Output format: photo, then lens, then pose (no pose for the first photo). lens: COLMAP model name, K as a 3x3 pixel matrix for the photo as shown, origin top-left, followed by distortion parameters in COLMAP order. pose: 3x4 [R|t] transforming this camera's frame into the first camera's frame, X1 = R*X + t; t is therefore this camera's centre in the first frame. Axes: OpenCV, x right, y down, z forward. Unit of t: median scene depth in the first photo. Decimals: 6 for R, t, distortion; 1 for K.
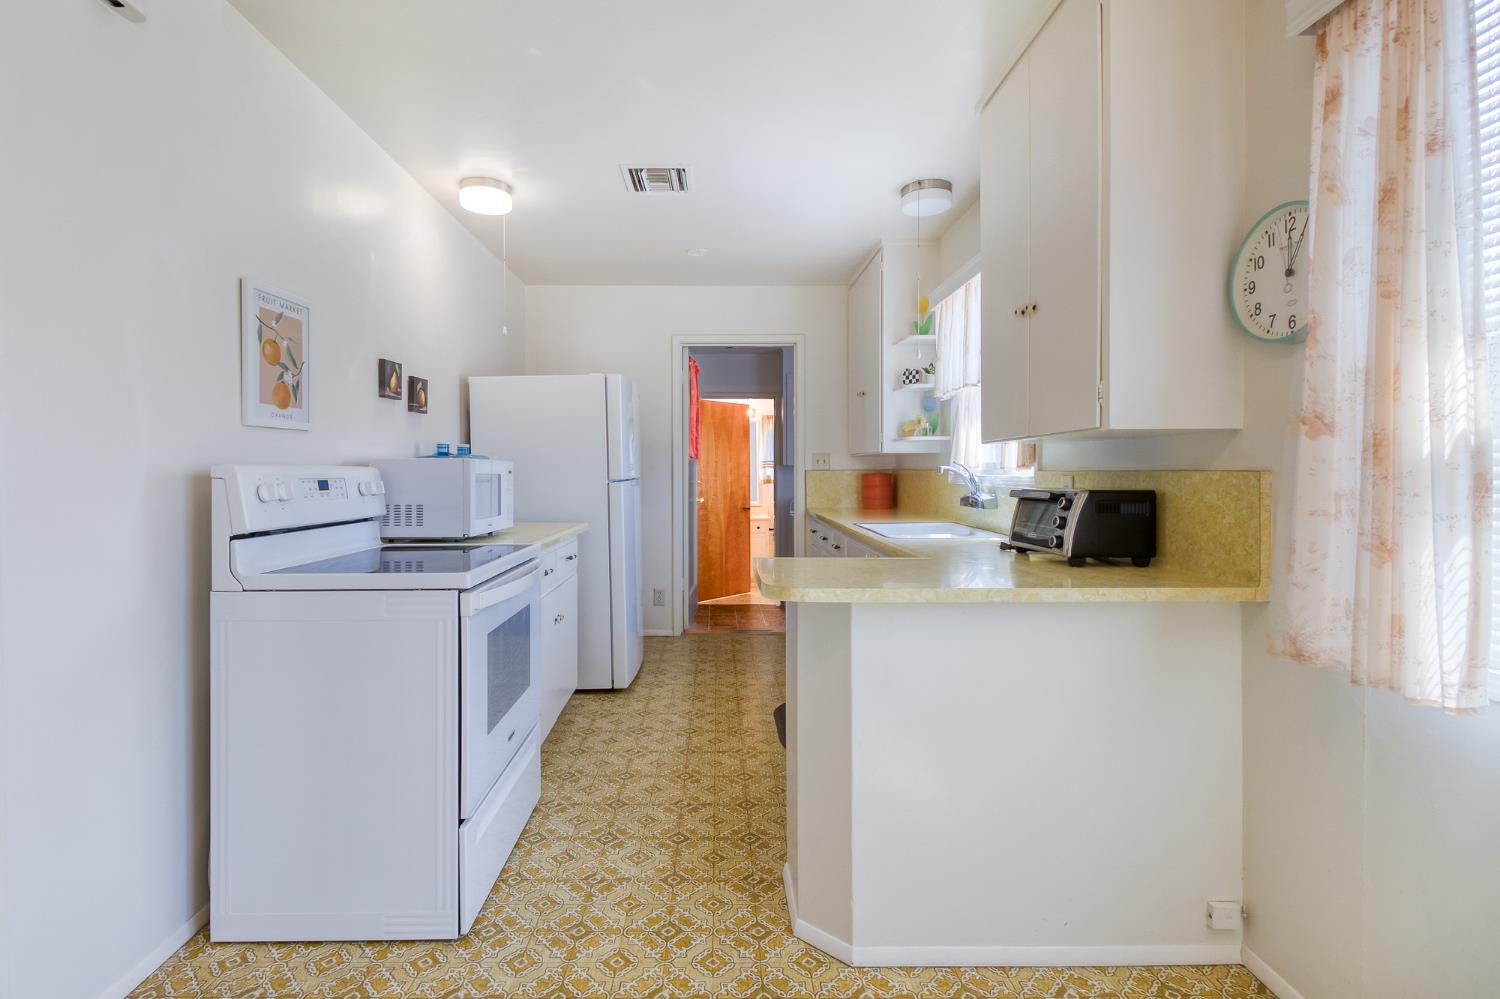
lens RADIAL K [[725.1, 0, 749.5], [0, 725.1, 476.2], [0, 0, 1]] dist [0.036375, -0.015749]
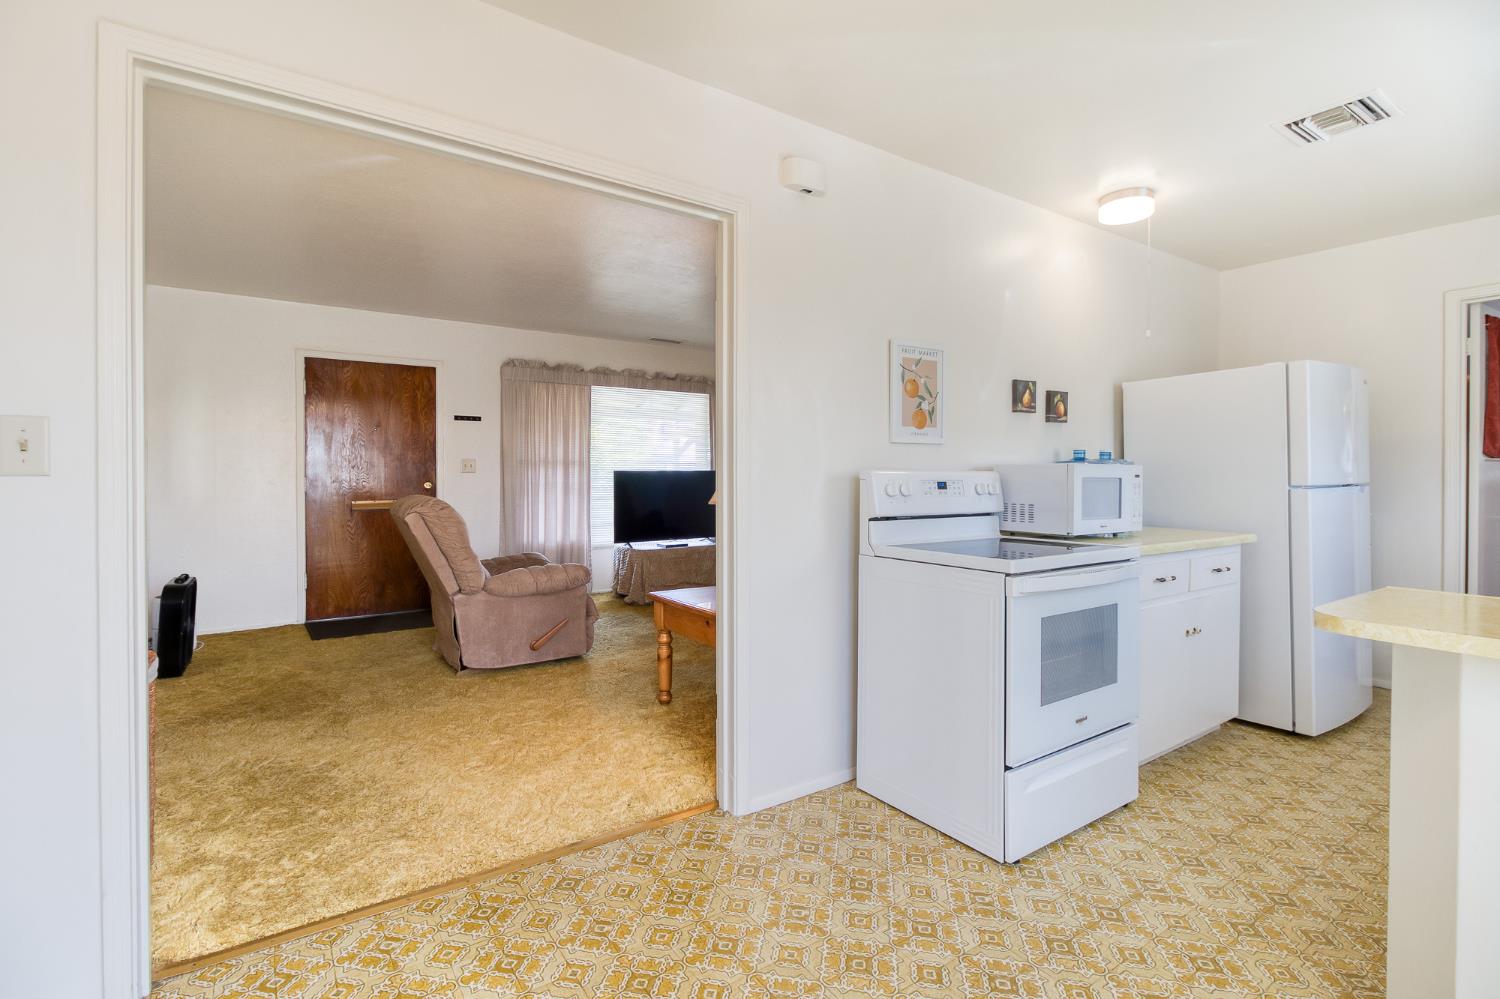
lens RADIAL K [[725.1, 0, 749.5], [0, 725.1, 476.2], [0, 0, 1]] dist [0.036375, -0.015749]
pose [[0.566011, 0.003006, -0.824392, 0.259225], [-0.007976, 0.999967, -0.001831, 0.000678], [0.824359, 0.007612, 0.566016, -0.018092]]
